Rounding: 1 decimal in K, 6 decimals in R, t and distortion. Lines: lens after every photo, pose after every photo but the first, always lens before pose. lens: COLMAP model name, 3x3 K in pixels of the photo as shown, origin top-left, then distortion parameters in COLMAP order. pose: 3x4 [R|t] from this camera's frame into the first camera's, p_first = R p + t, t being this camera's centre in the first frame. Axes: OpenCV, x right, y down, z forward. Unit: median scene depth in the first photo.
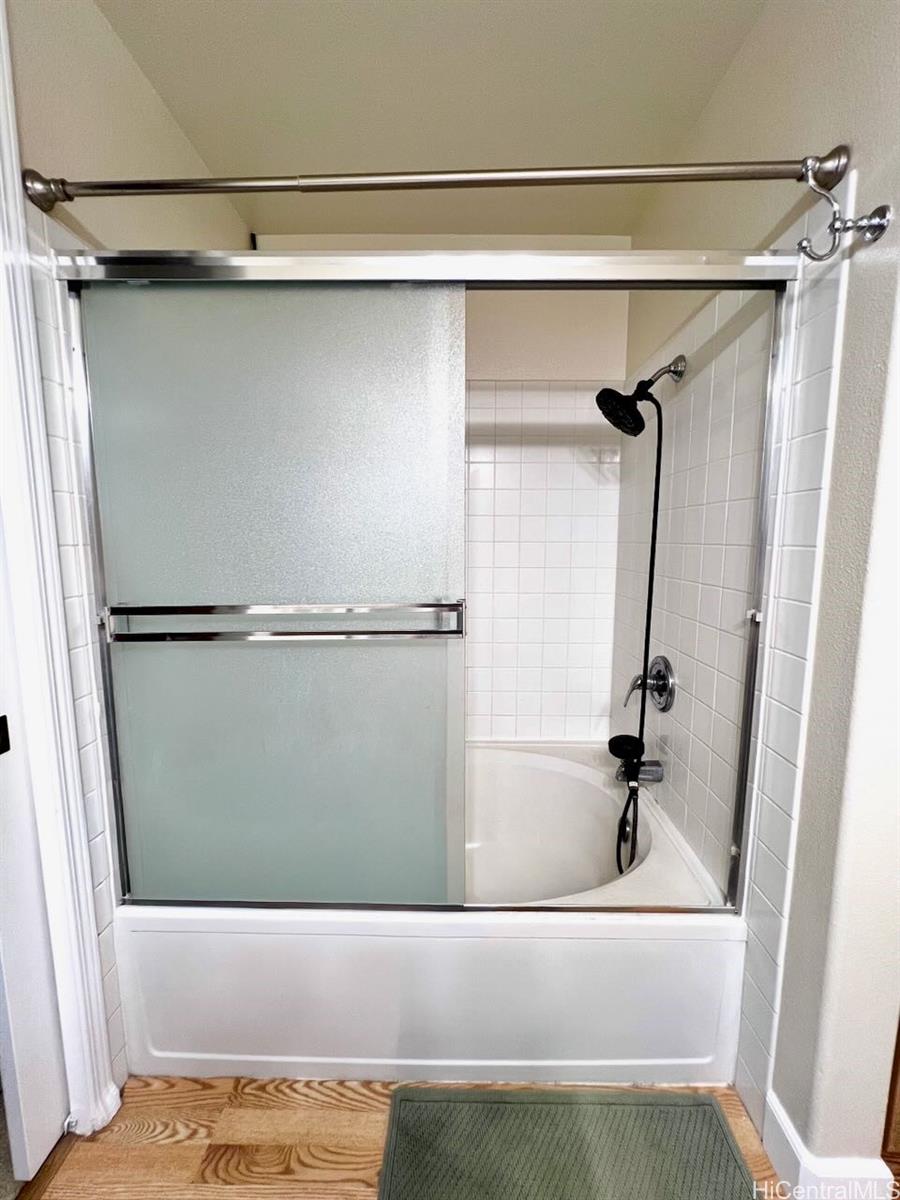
lens RADIAL K [[482.2, 0, 454.7], [0, 482.2, 598.2], [0, 0, 1]] dist [0.002295, 0.000086]
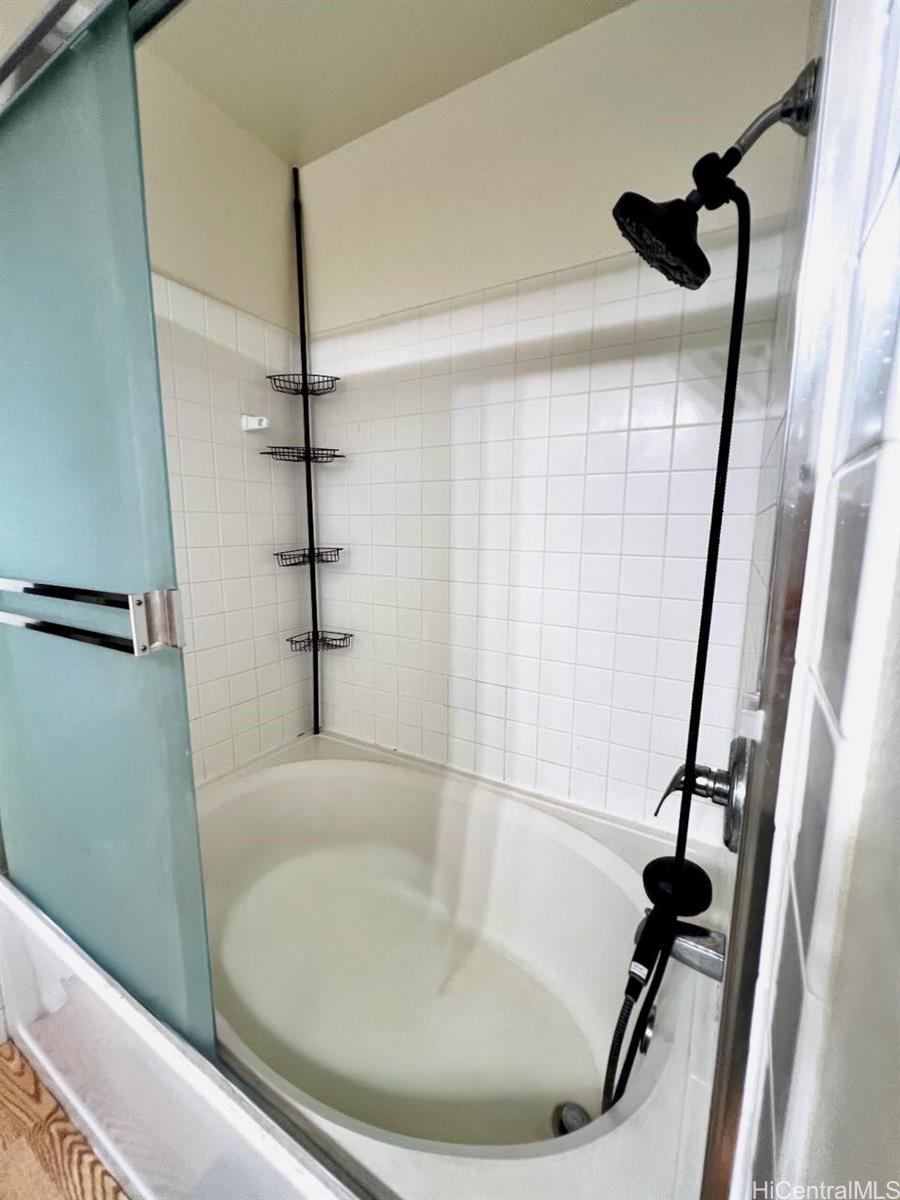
lens RADIAL K [[482.2, 0, 451.6], [0, 482.2, 598.1], [0, 0, 1]] dist [0.002295, 0.000086]
pose [[0.870559, 0.080286, -0.485470, 0.427247], [-0.068702, 0.996768, 0.041646, -0.022190], [0.487244, -0.002903, 0.873261, 0.453715]]
